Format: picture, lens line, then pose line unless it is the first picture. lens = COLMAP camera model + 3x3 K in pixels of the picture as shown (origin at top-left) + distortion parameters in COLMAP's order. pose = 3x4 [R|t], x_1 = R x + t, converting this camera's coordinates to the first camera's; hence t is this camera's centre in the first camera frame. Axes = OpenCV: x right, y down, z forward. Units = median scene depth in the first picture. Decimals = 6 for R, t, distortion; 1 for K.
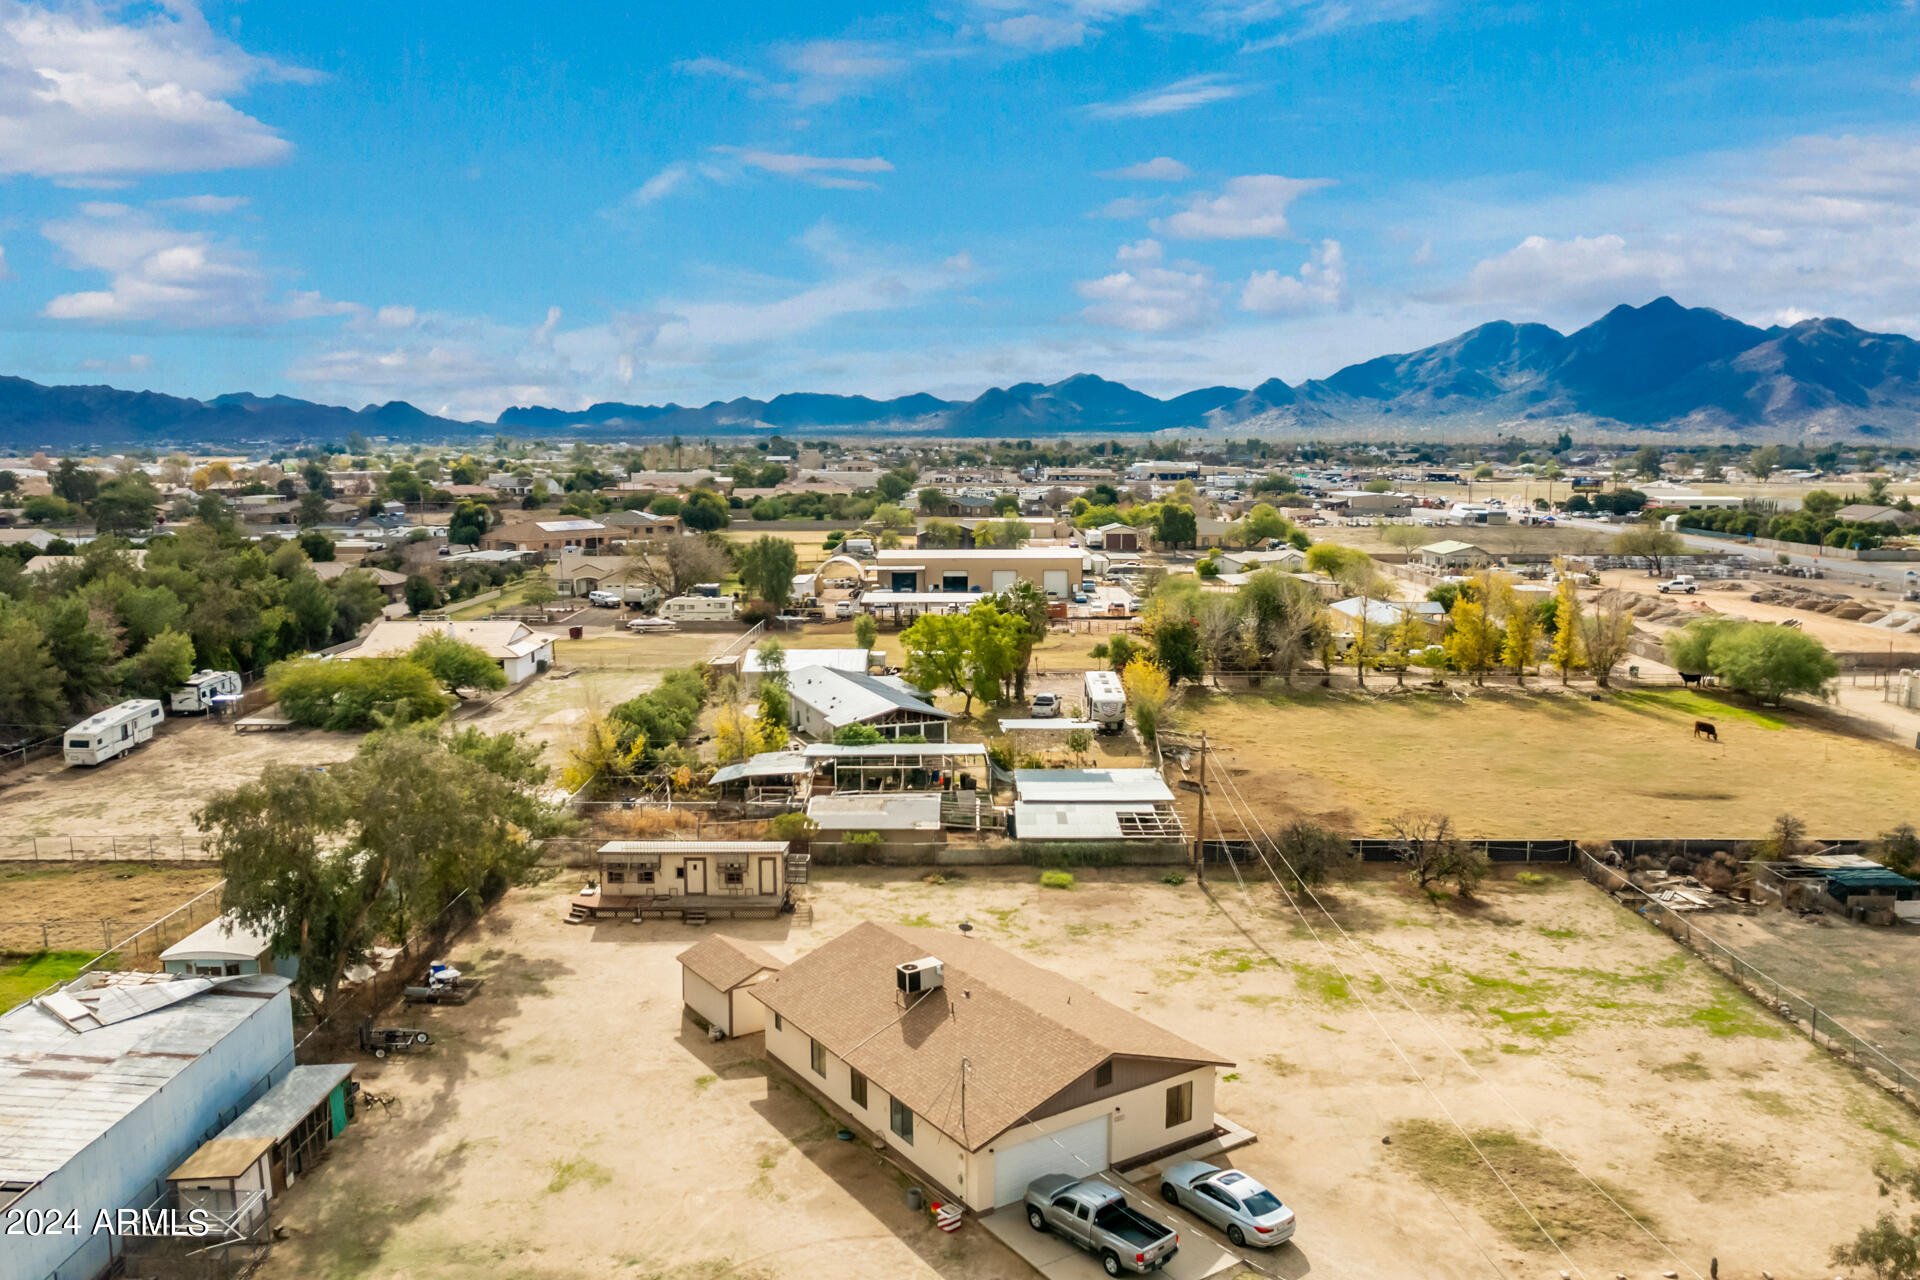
lens RADIAL K [[1451.1, 0, 963.3], [0, 1451.1, 643.5], [0, 0, 1]] dist [-0.067194, 0.042278]
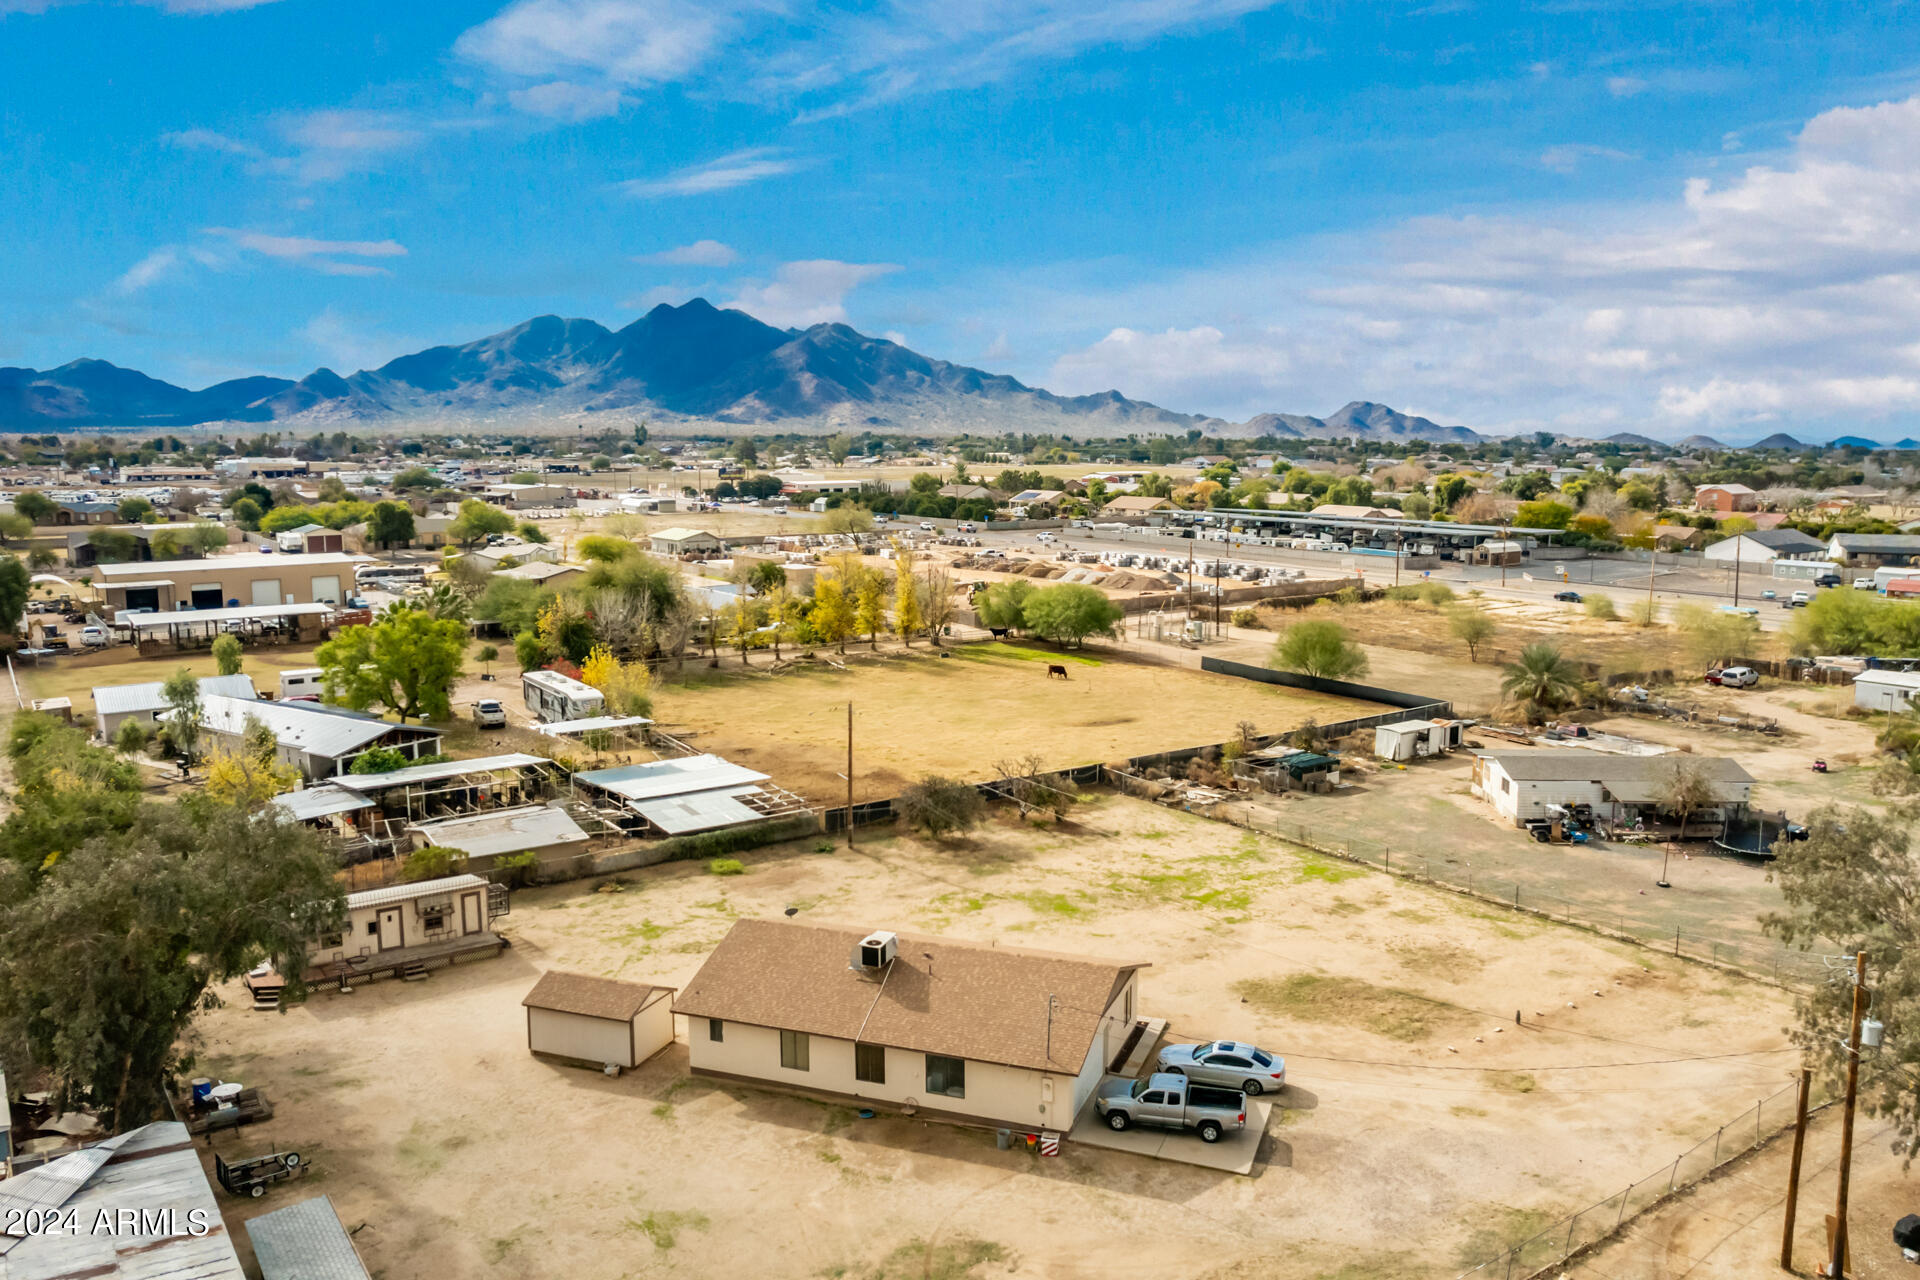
lens RADIAL K [[1451.1, 0, 963.3], [0, 1451.1, 643.5], [0, 0, 1]] dist [-0.067194, 0.042278]
pose [[0.808681, -0.083054, 0.582355, -0.365475], [0.080009, 0.996312, 0.030988, -0.010357], [-0.582781, 0.021534, 0.812344, 0.076325]]
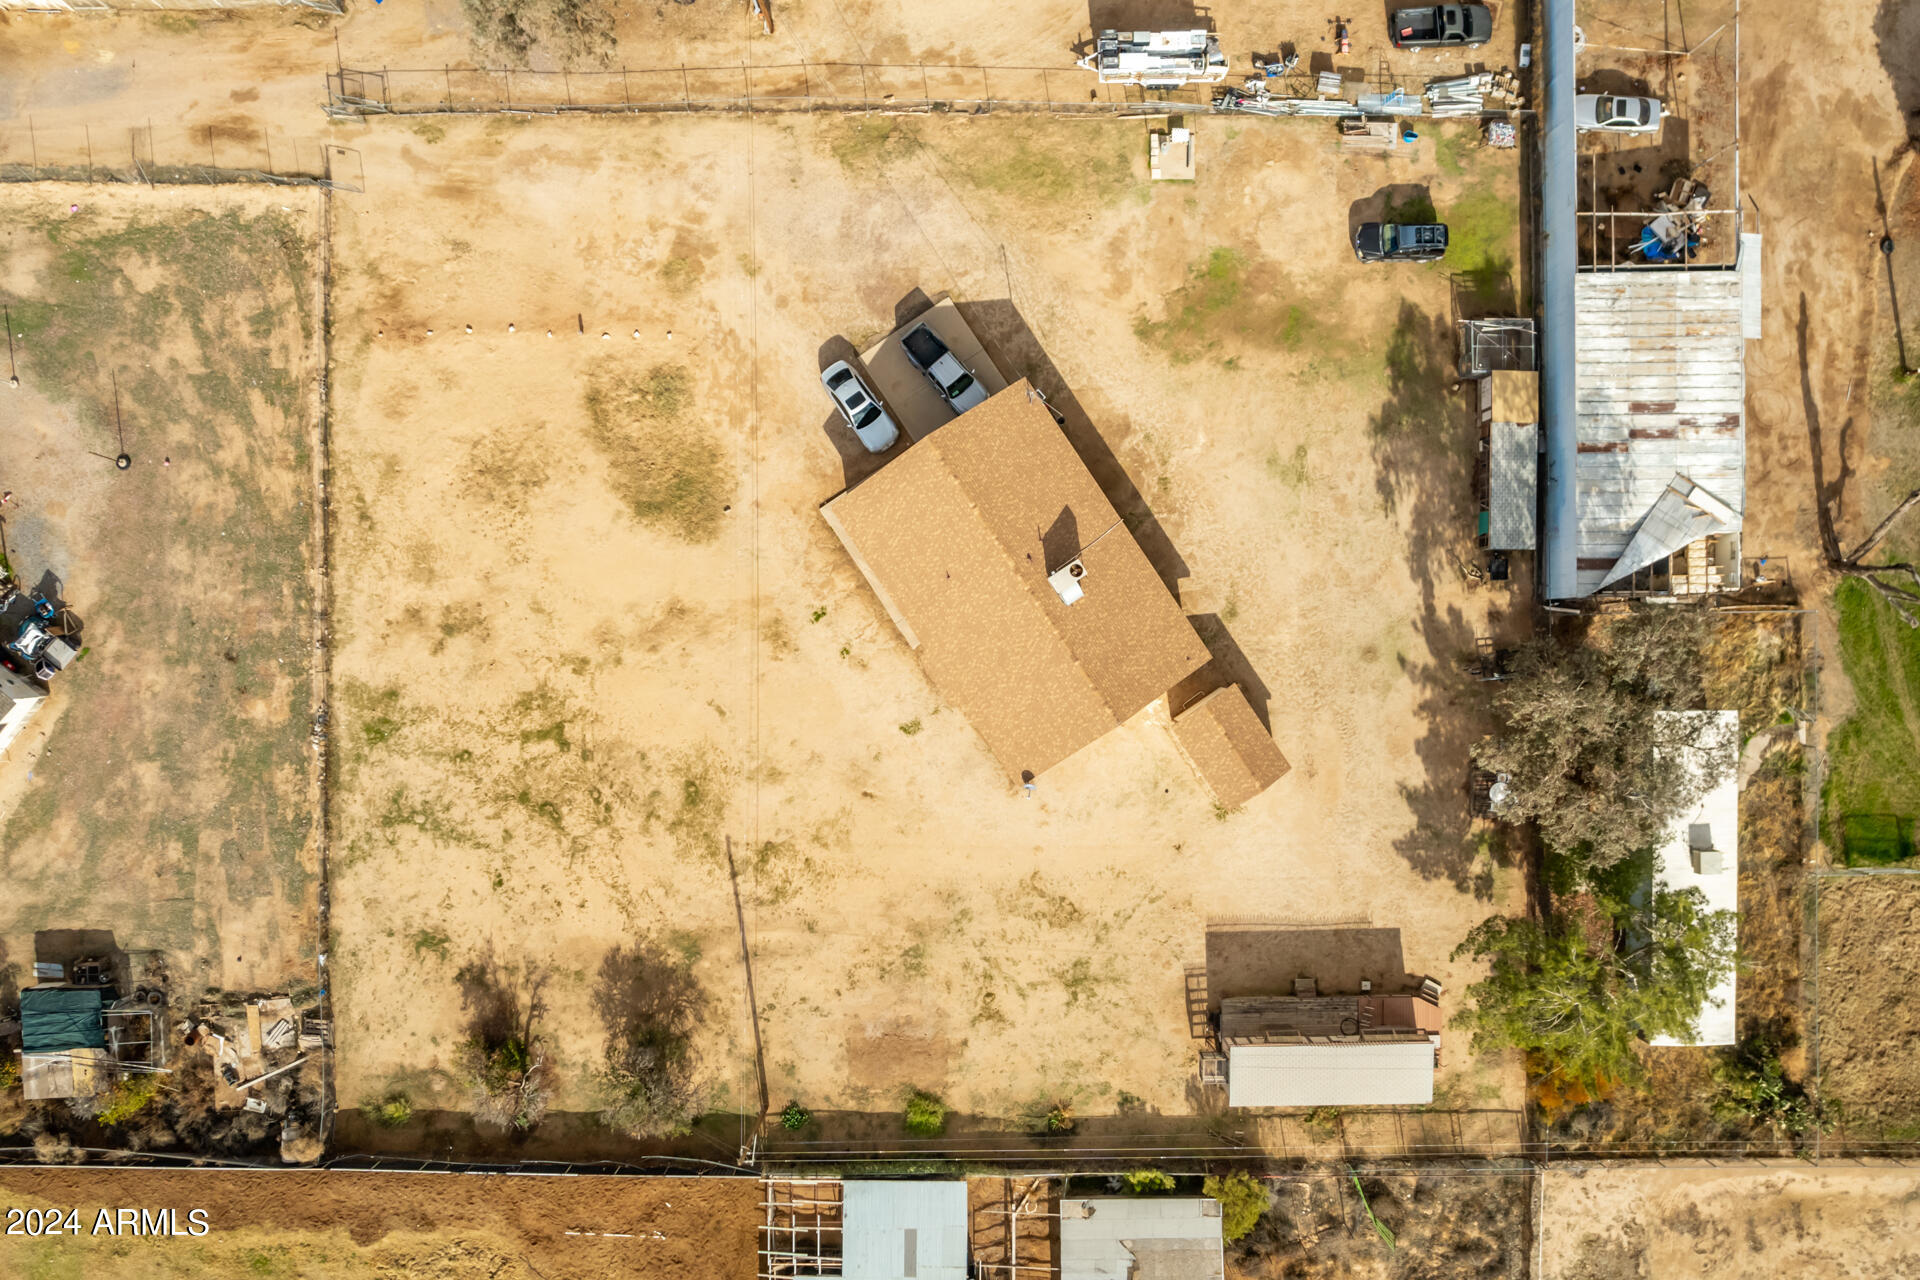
lens RADIAL K [[1451.1, 0, 963.3], [0, 1451.1, 643.5], [0, 0, 1]] dist [-0.067194, 0.042278]
pose [[-0.999989, 0.002012, 0.004134, 0.035673], [0.003813, -0.139702, 0.990186, -0.656100], [0.002570, 0.990192, 0.139692, 0.569791]]
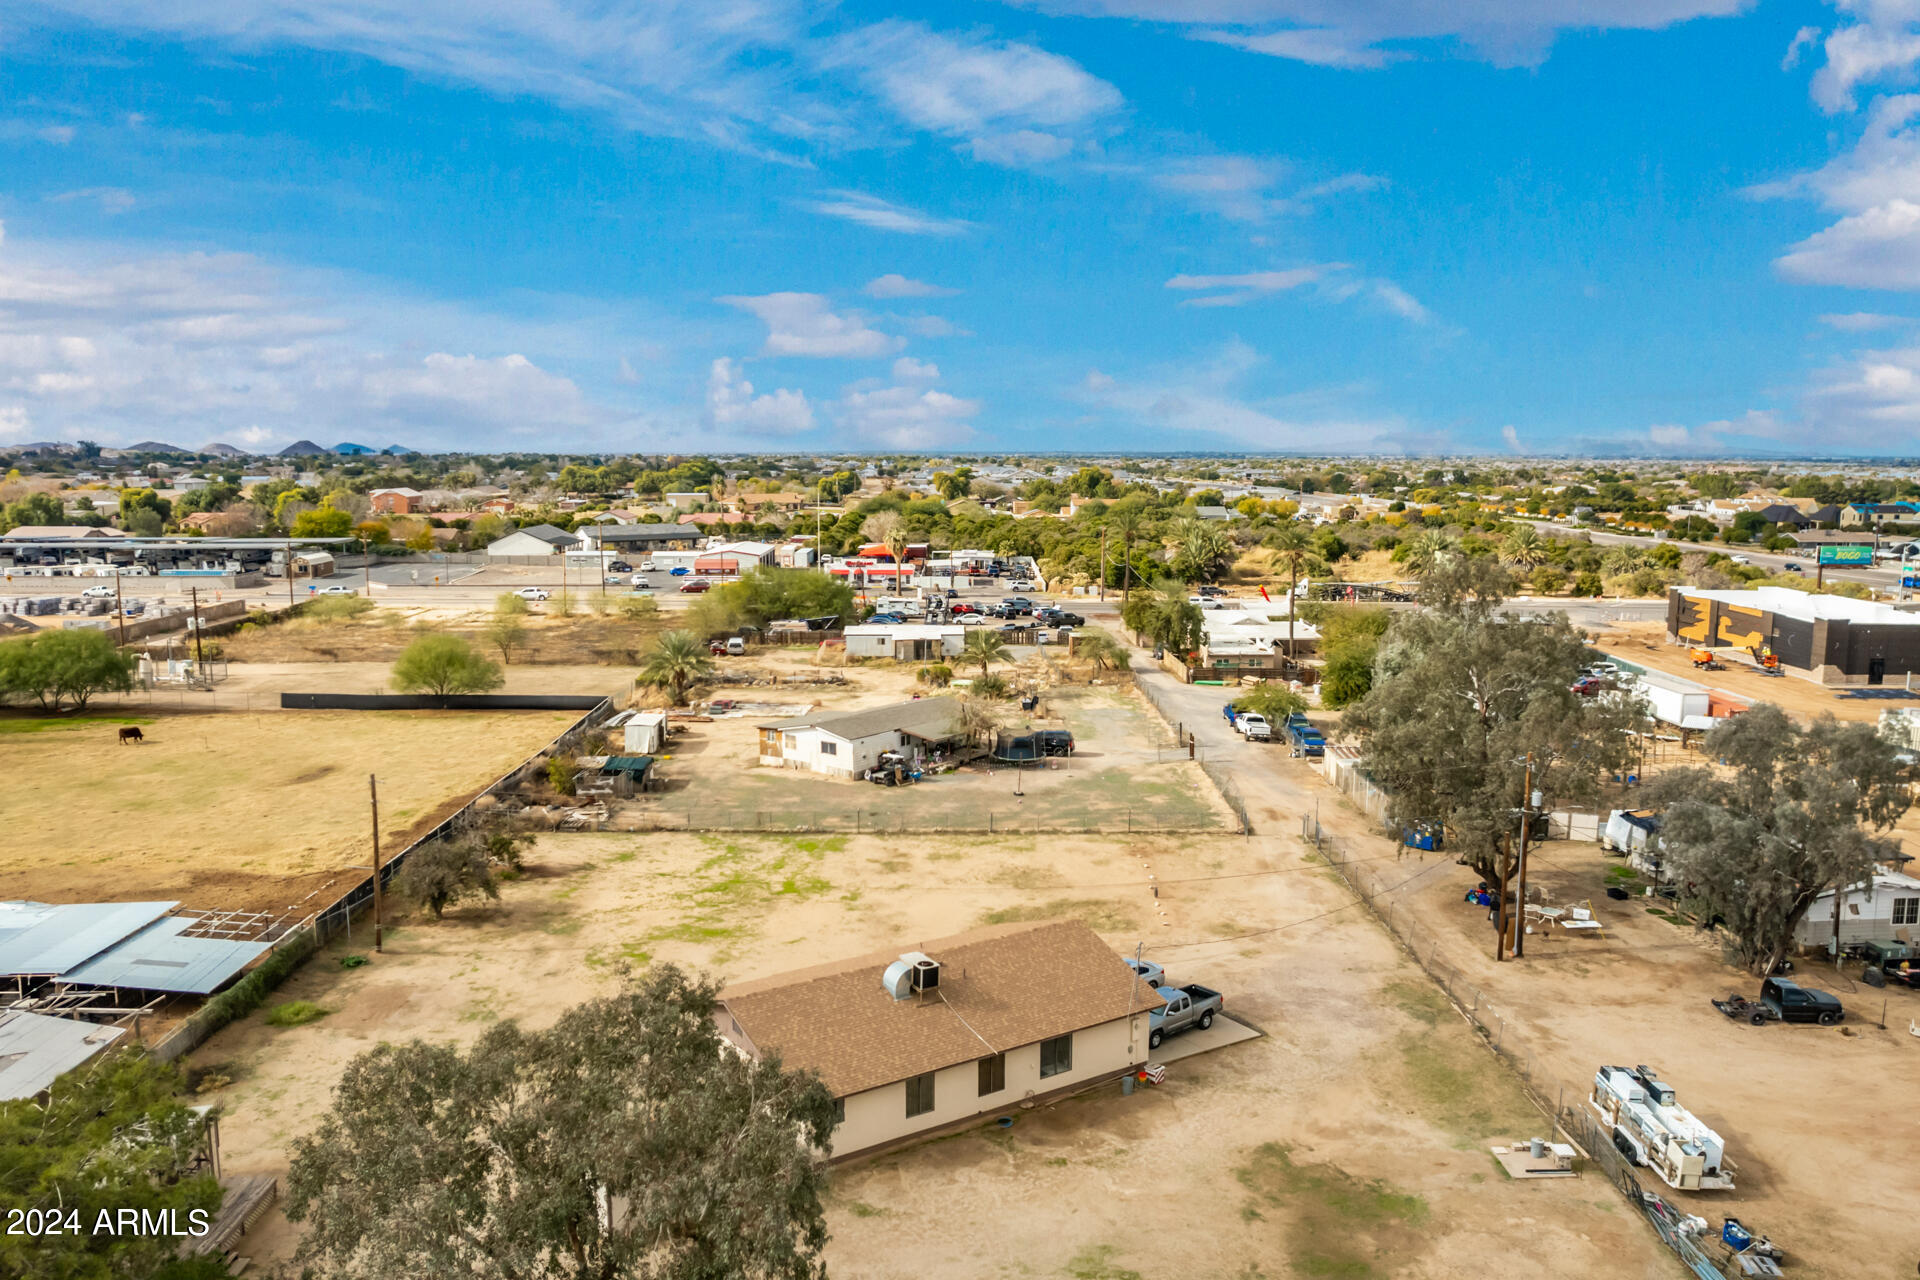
lens RADIAL K [[1451.1, 0, 963.3], [0, 1451.1, 643.5], [0, 0, 1]] dist [-0.067194, 0.042278]
pose [[-0.013606, -0.135792, 0.990644, -0.640469], [0.135707, 0.981318, 0.136377, -0.081233], [-0.990656, 0.136293, 0.005077, 0.602768]]
